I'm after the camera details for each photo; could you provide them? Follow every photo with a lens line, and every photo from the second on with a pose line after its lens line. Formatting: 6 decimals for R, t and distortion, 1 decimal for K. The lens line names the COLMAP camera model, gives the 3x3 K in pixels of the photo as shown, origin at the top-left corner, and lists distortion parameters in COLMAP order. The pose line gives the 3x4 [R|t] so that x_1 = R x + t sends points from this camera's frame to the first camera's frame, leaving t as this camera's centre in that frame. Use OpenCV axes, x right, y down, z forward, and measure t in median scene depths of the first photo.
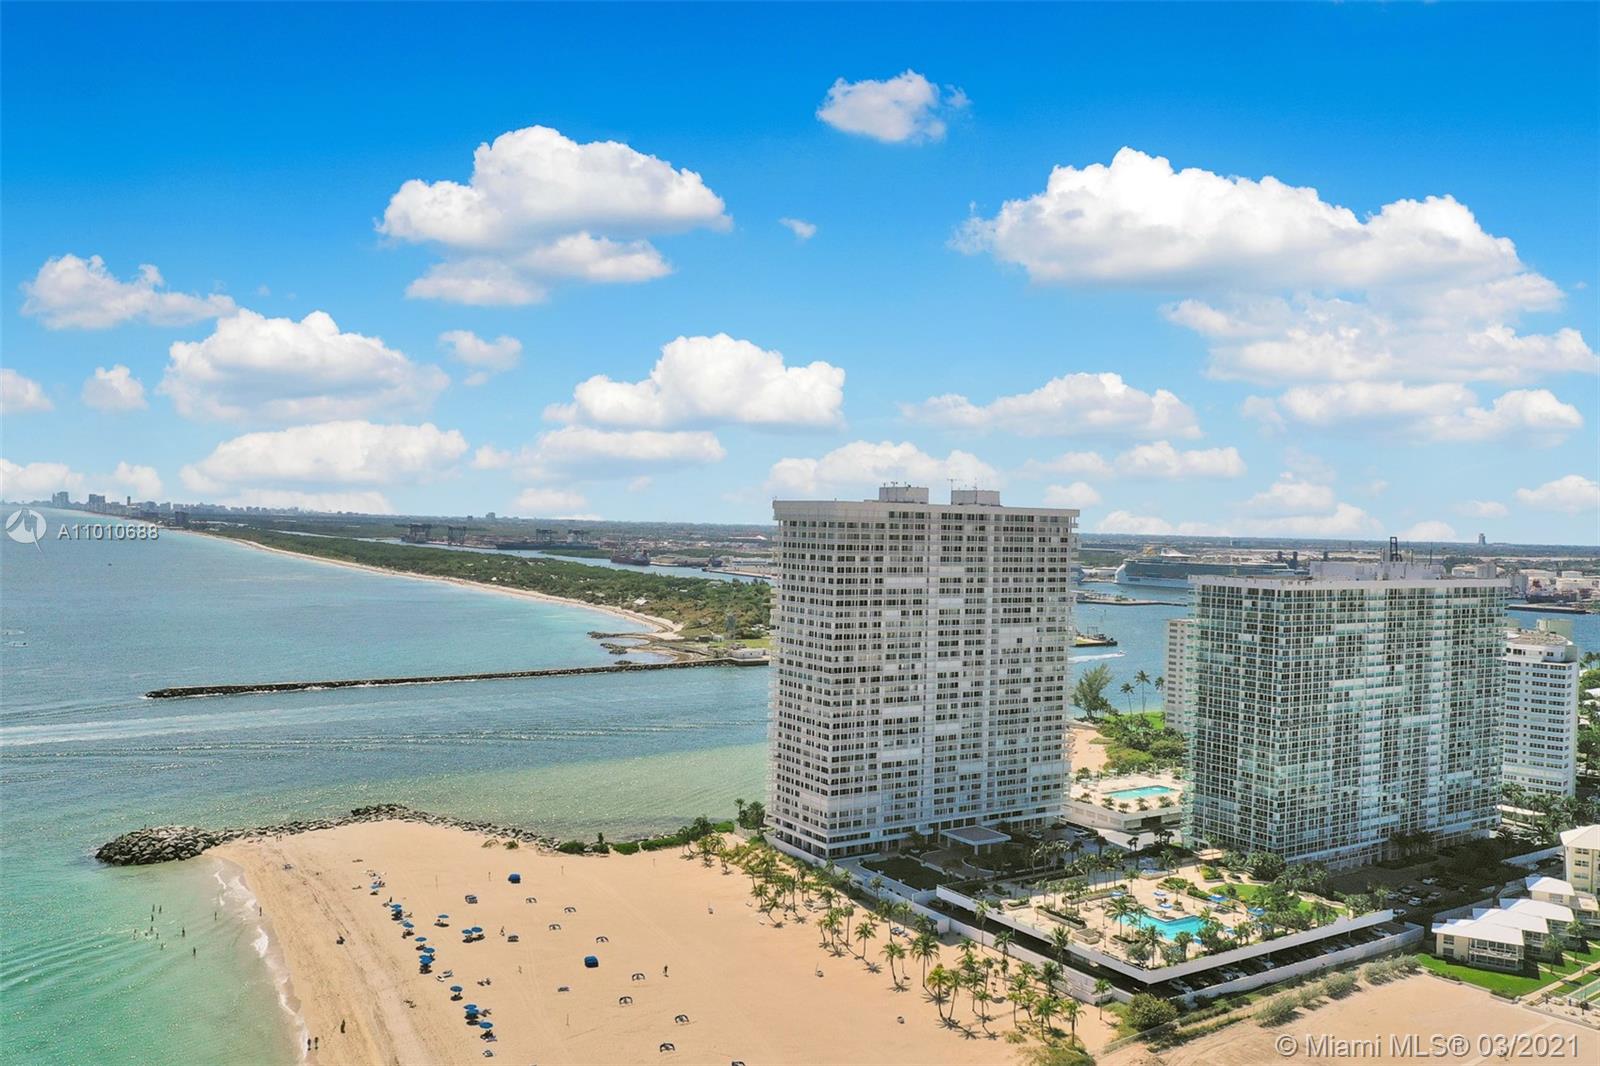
lens RADIAL K [[1261.4, 0, 798.0], [0, 1261.4, 535.2], [0, 0, 1]] dist [-0.005422, -0.006457]
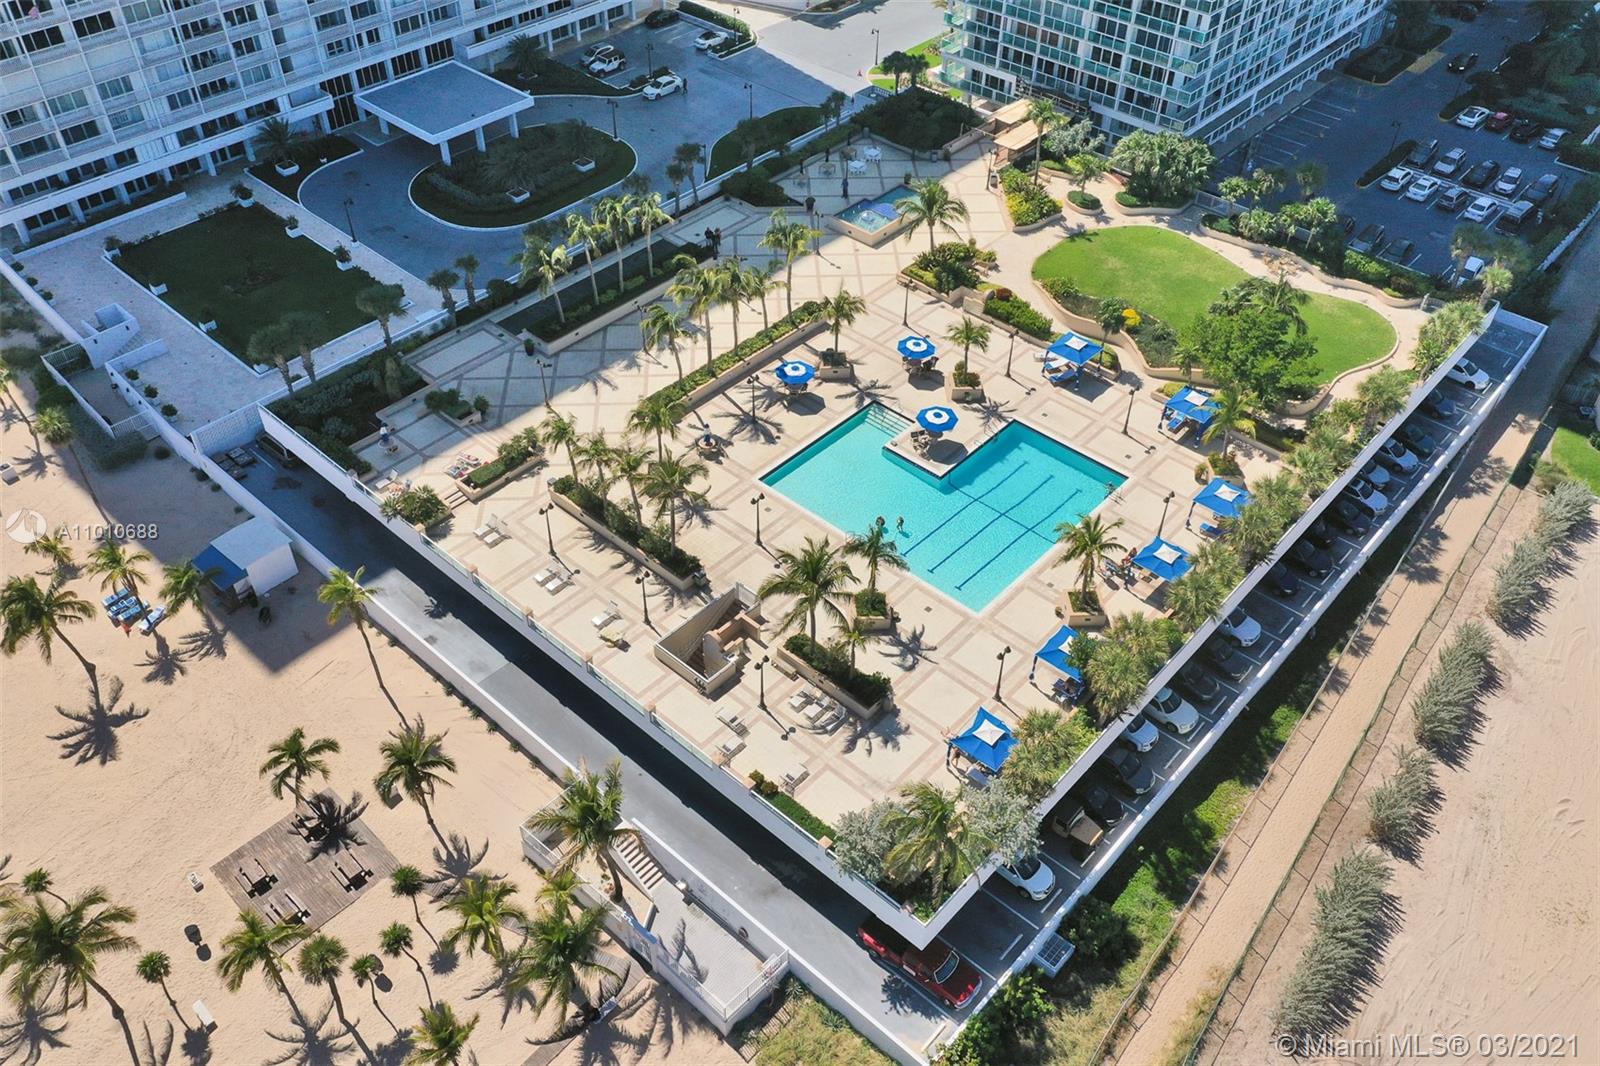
lens RADIAL K [[1261.4, 0, 811.3], [0, 1261.4, 526.9], [0, 0, 1]] dist [-0.005422, -0.006457]
pose [[0.964883, -0.186427, 0.185057, 0.157173], [0.012664, 0.736688, 0.676114, 0.072680], [-0.262376, -0.650027, 0.713178, 0.615488]]
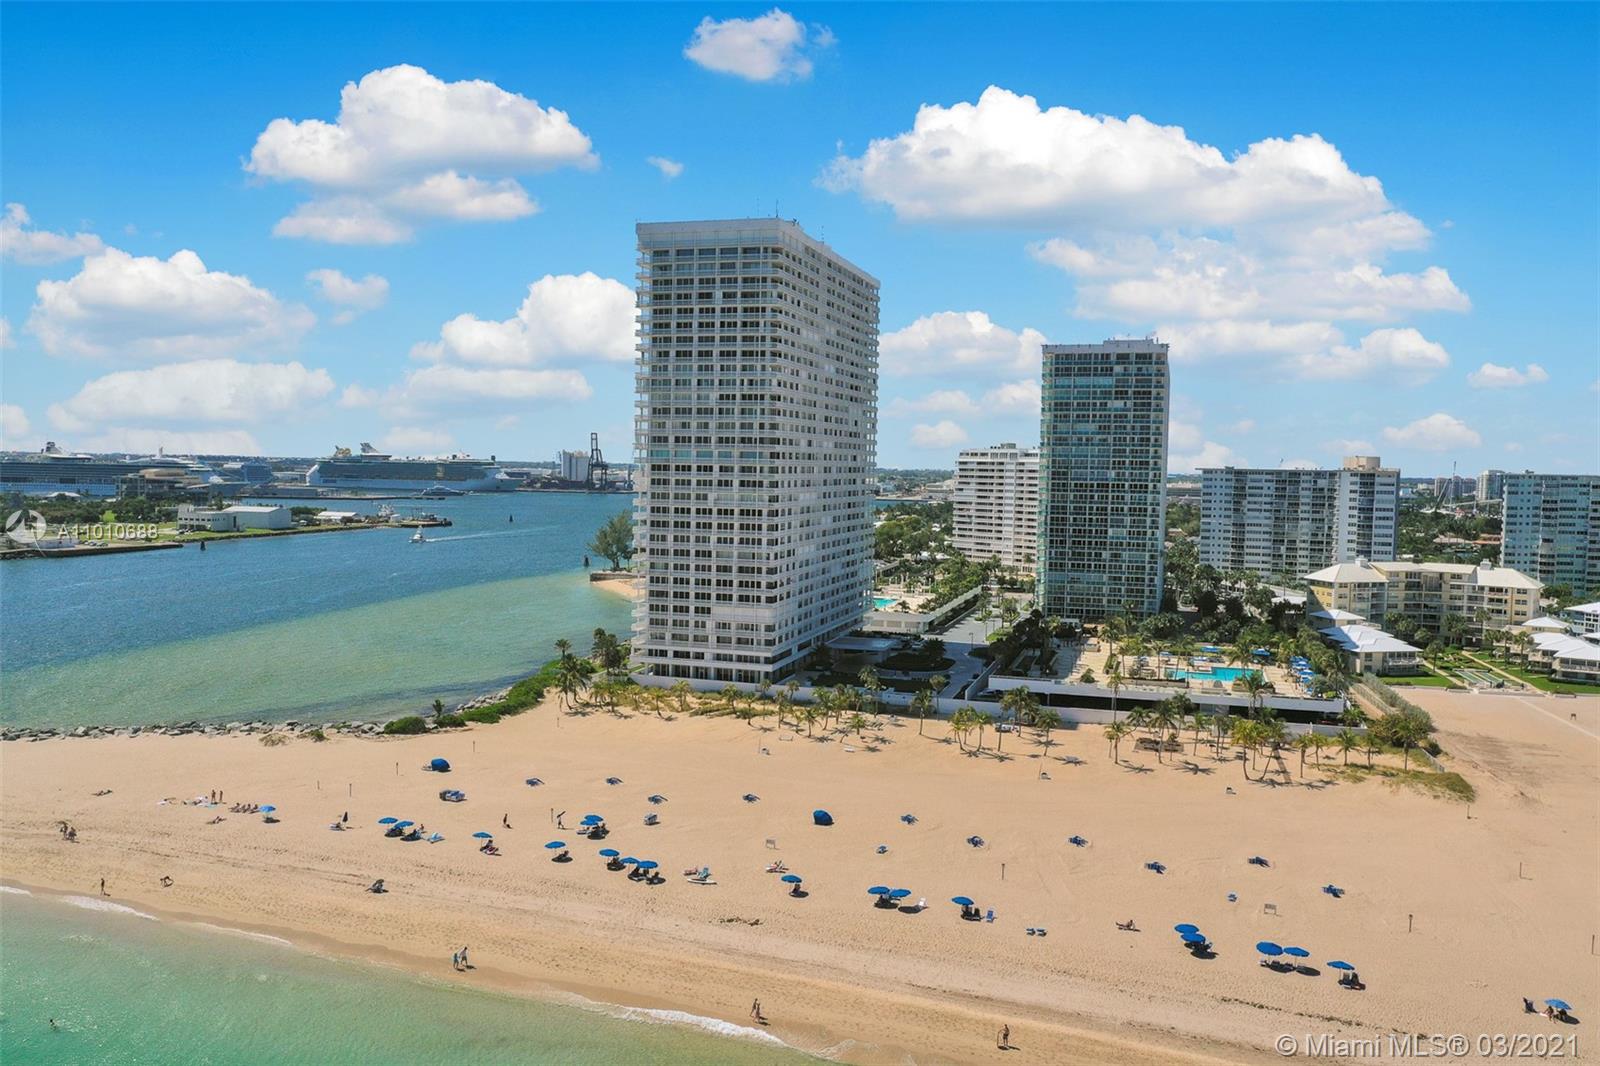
lens RADIAL K [[1261.4, 0, 800.2], [0, 1261.4, 565.2], [0, 0, 1]] dist [-0.005422, -0.006457]
pose [[0.761331, -0.061605, 0.645430, -0.448887], [0.007209, 0.996219, 0.086583, 0.113482], [-0.648323, -0.061265, 0.758896, 0.390631]]
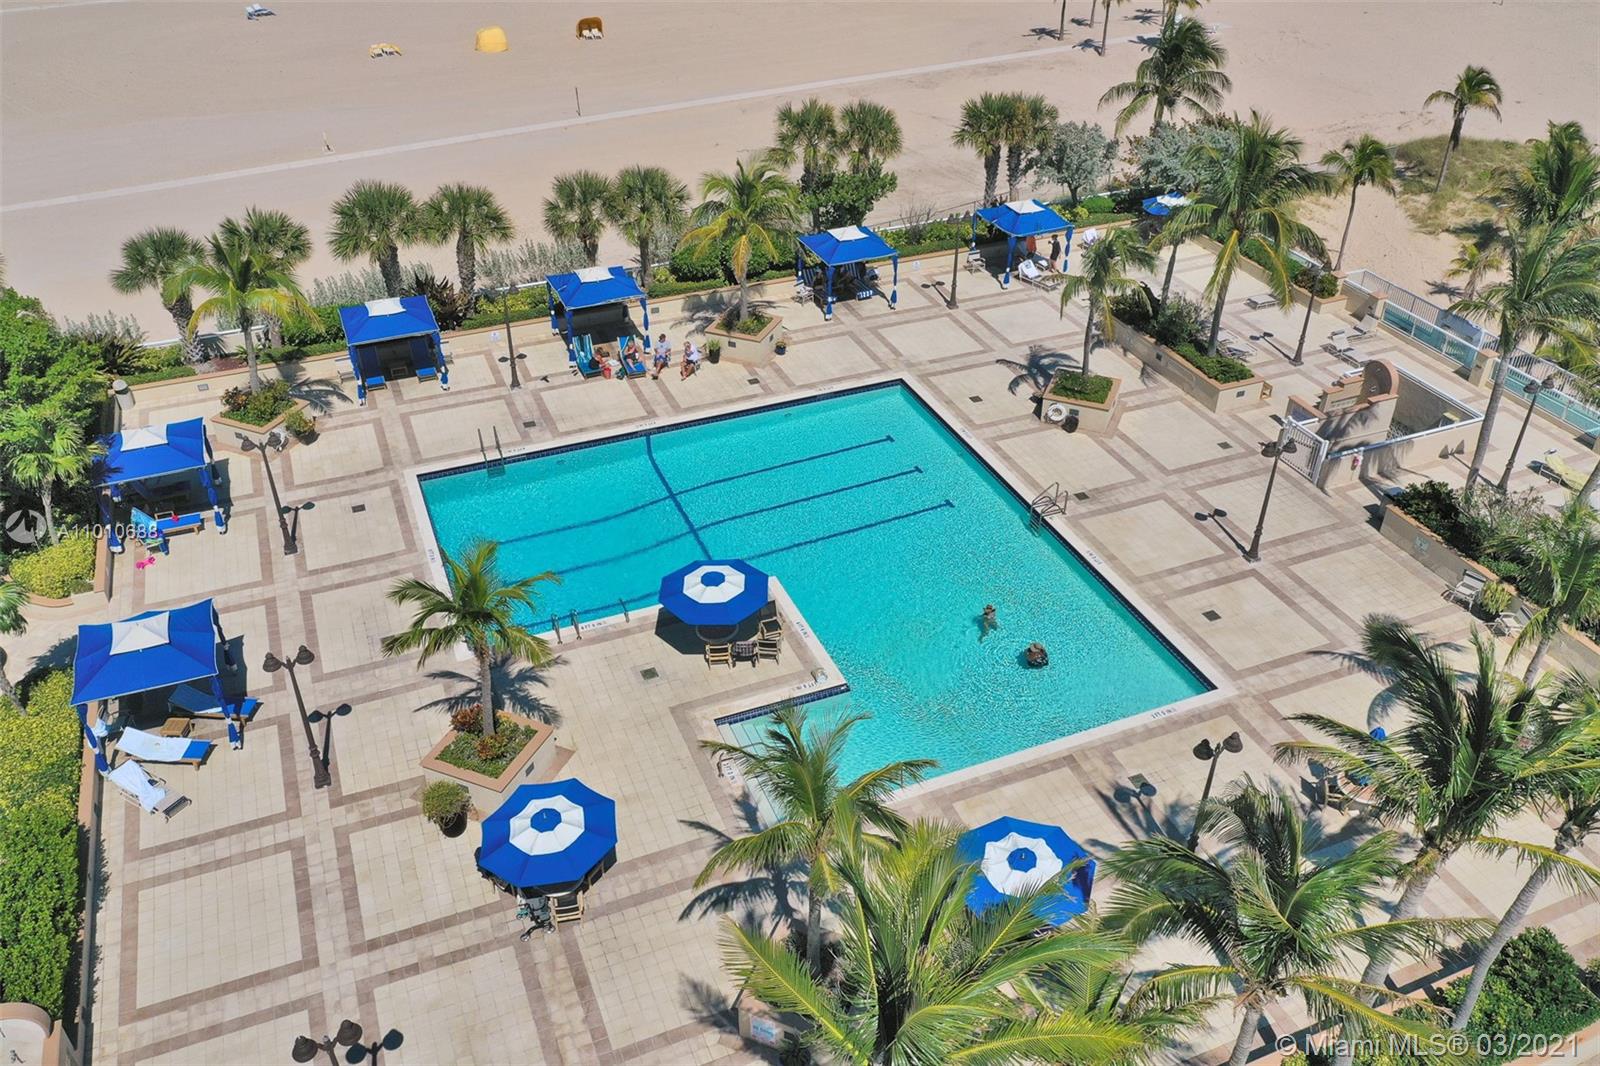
lens RADIAL K [[1261.4, 0, 800.8], [0, 1261.4, 534.3], [0, 0, 1]] dist [-0.005422, -0.006457]
pose [[-0.982533, -0.124929, 0.137916, 0.218176], [-0.022365, 0.815045, 0.578966, 0.178486], [-0.184738, 0.565769, -0.803603, 0.896871]]
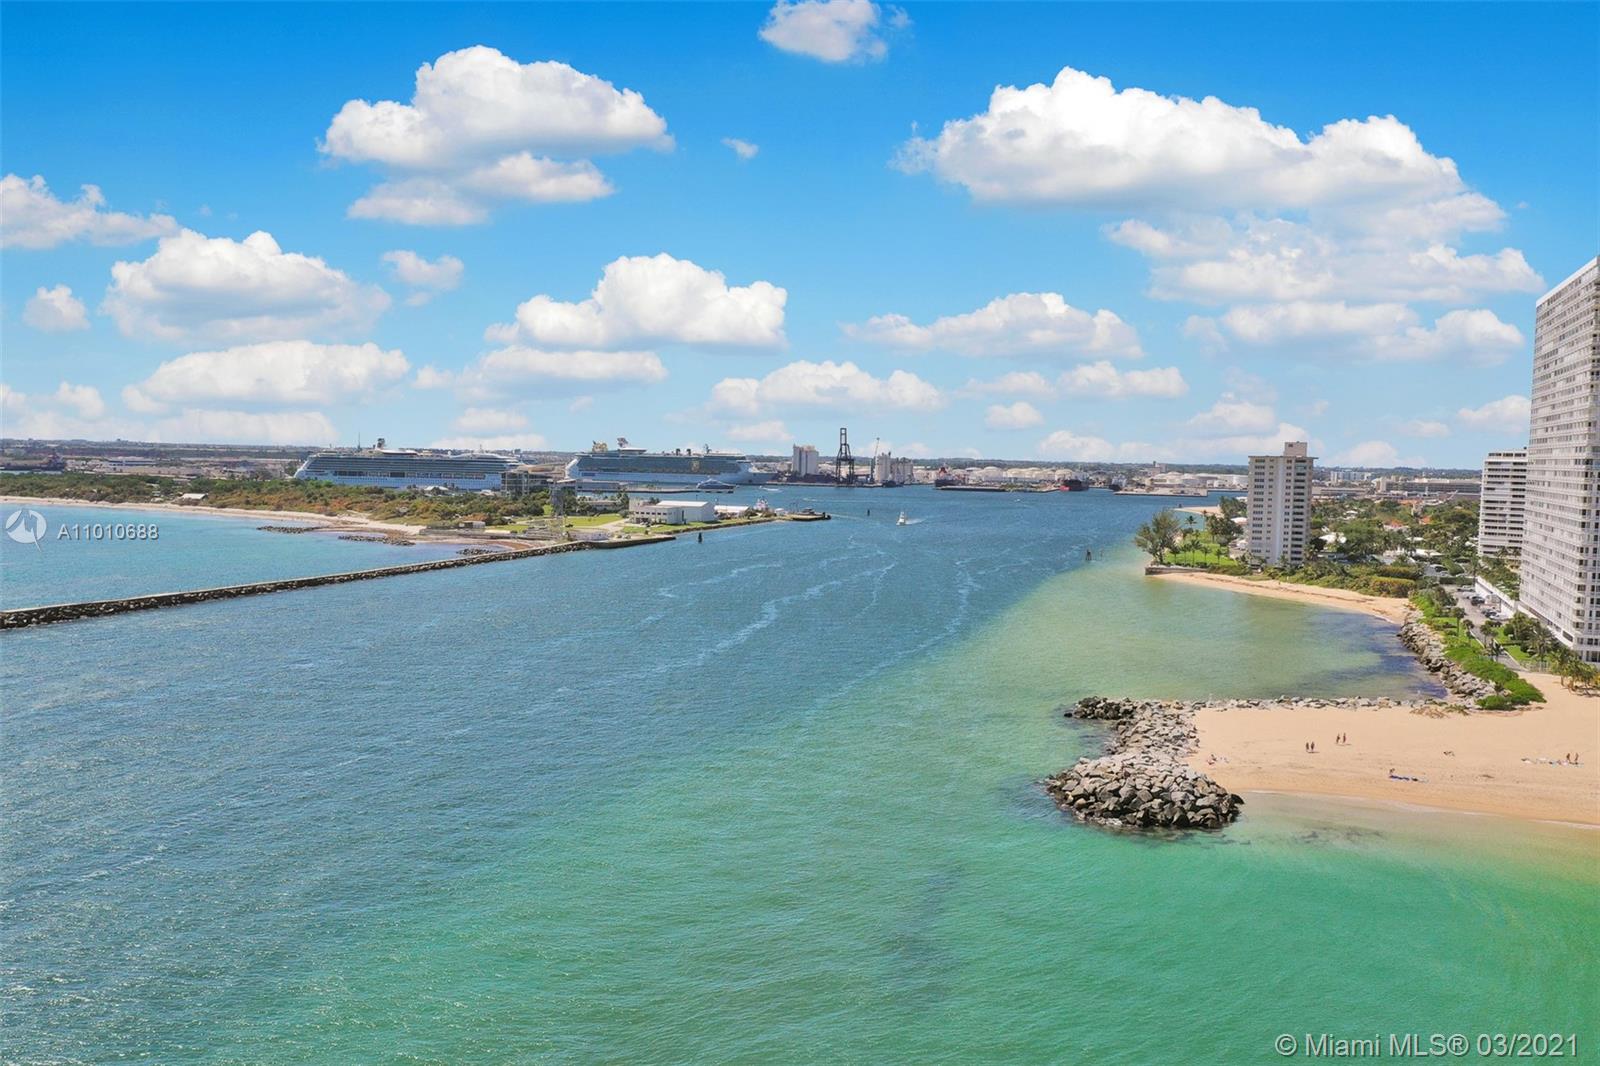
lens RADIAL K [[1261.4, 0, 793.6], [0, 1261.4, 552.7], [0, 0, 1]] dist [-0.005422, -0.006457]
pose [[0.822787, -0.053662, 0.565811, -0.954795], [0.008254, 0.996556, 0.082512, 0.097494], [-0.568290, -0.063220, 0.820396, 0.647965]]
